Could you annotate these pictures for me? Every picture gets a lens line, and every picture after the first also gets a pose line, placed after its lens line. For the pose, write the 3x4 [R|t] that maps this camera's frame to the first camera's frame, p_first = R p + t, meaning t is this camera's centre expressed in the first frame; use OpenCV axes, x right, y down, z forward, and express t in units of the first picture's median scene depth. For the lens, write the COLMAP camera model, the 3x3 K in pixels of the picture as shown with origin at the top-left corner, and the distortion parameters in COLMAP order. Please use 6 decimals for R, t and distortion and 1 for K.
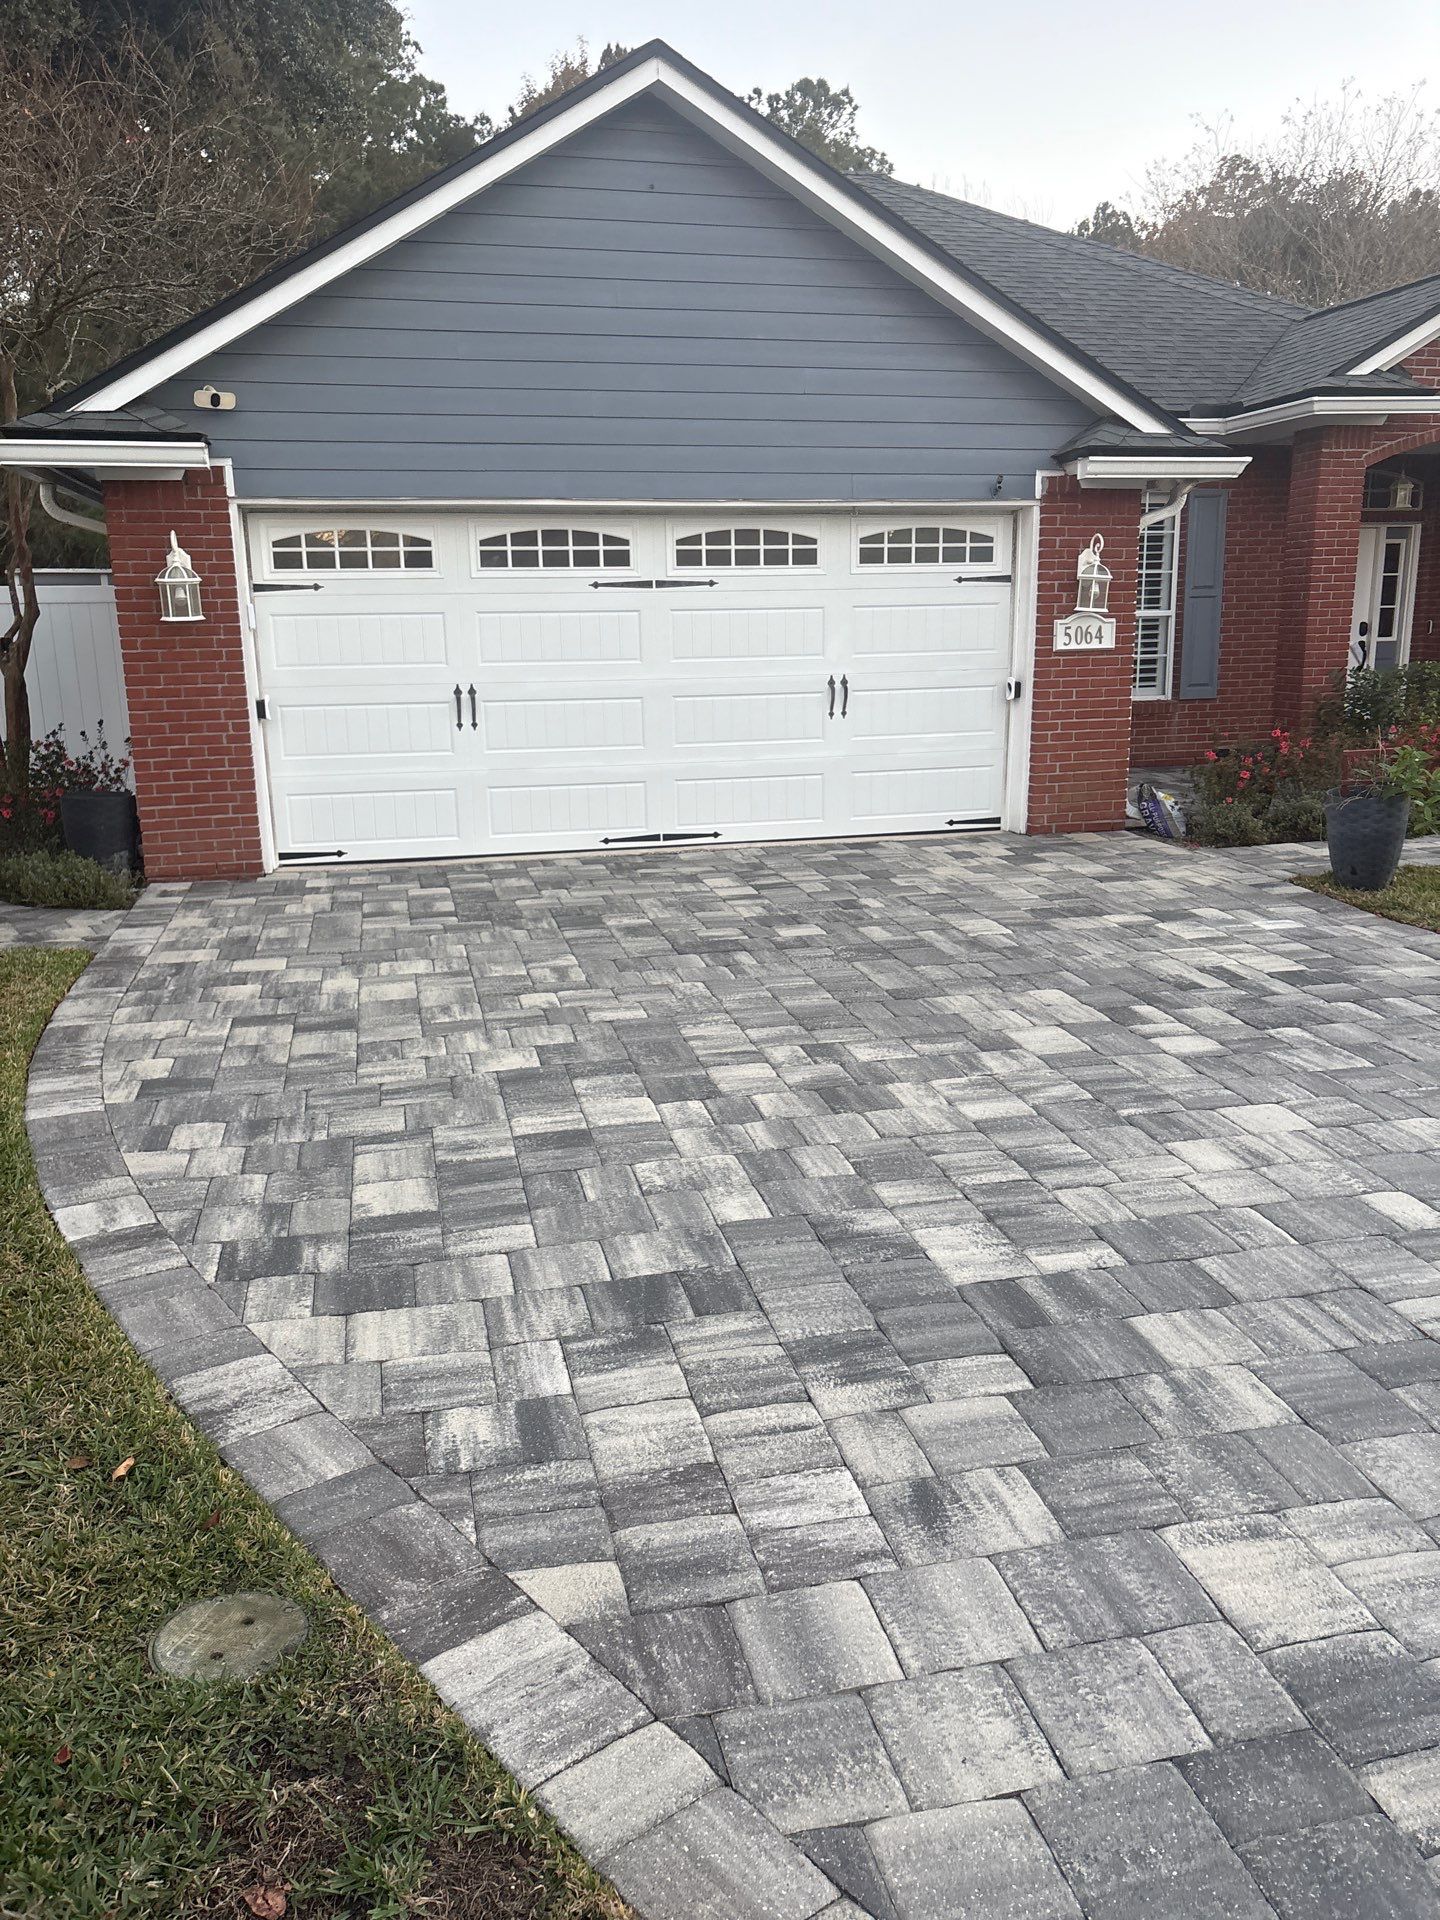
lens RADIAL K [[1424.5, 0, 720.0], [0, 1424.5, 960.0], [0, 0, 1]] dist [0.042381, -0.043851]
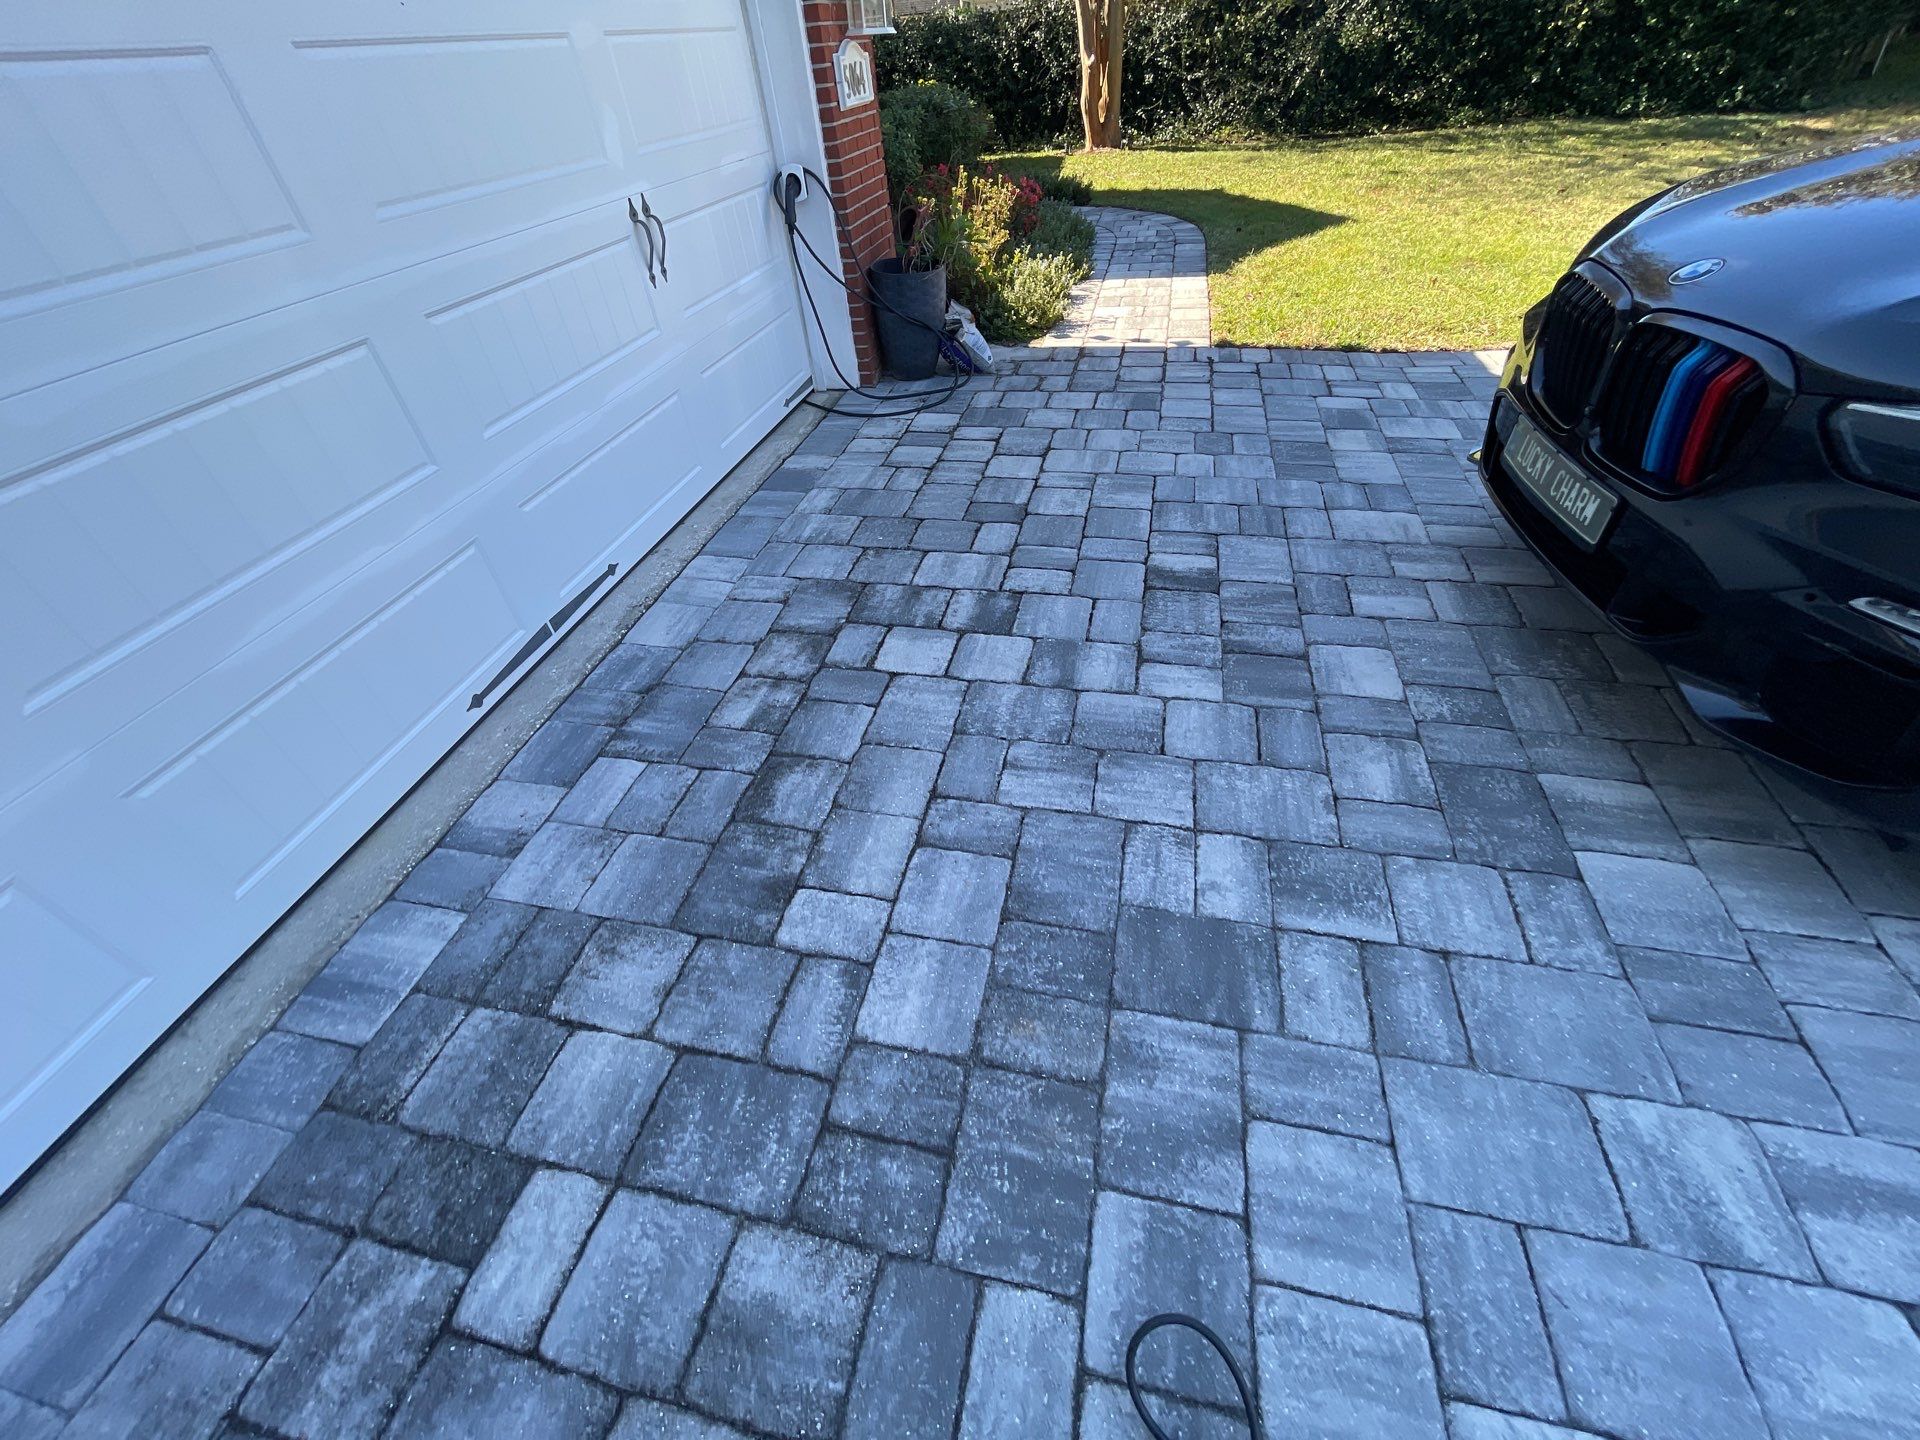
lens RADIAL K [[765.9, 0, 956.3], [0, 765.9, 710.0], [0, 0, 1]] dist [-0.001636, 0.000004]
pose [[0.432550, -0.606300, 0.667308, -0.175462], [0.278848, 0.793803, 0.540481, -0.168101], [-0.857406, -0.047708, 0.512425, 0.737837]]
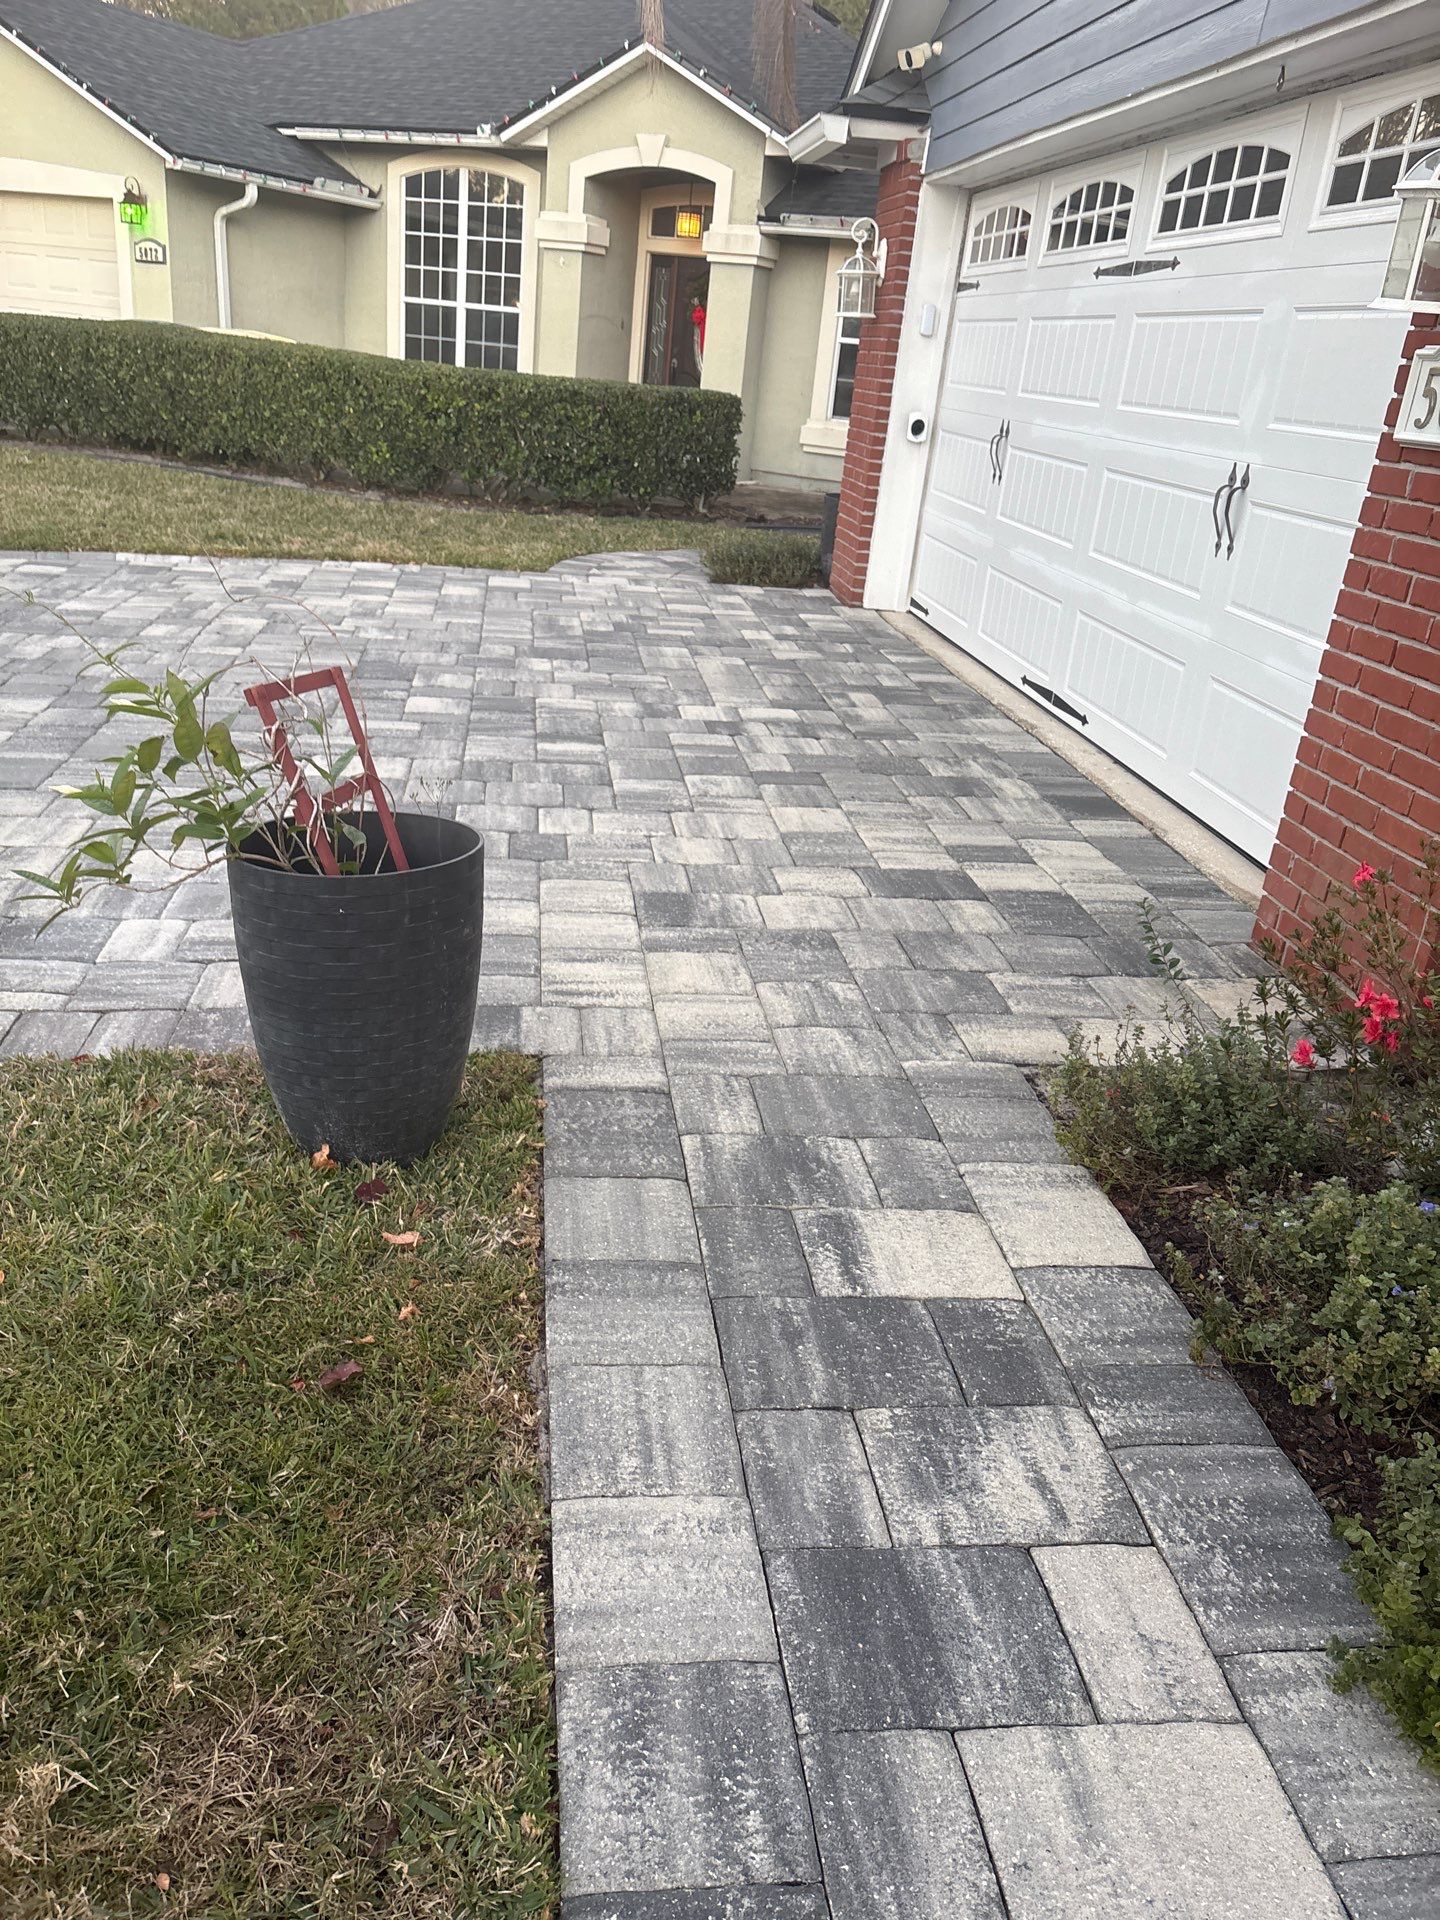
lens RADIAL K [[1451.2, 0, 678.3], [0, 1451.2, 927.9], [0, 0, 1]] dist [0.067543, -0.092565]
pose [[-0.123351, 0.377046, -0.917944, 0.605704], [-0.308949, 0.864447, 0.396587, -0.201867], [0.943046, 0.332518, 0.009858, 0.870358]]
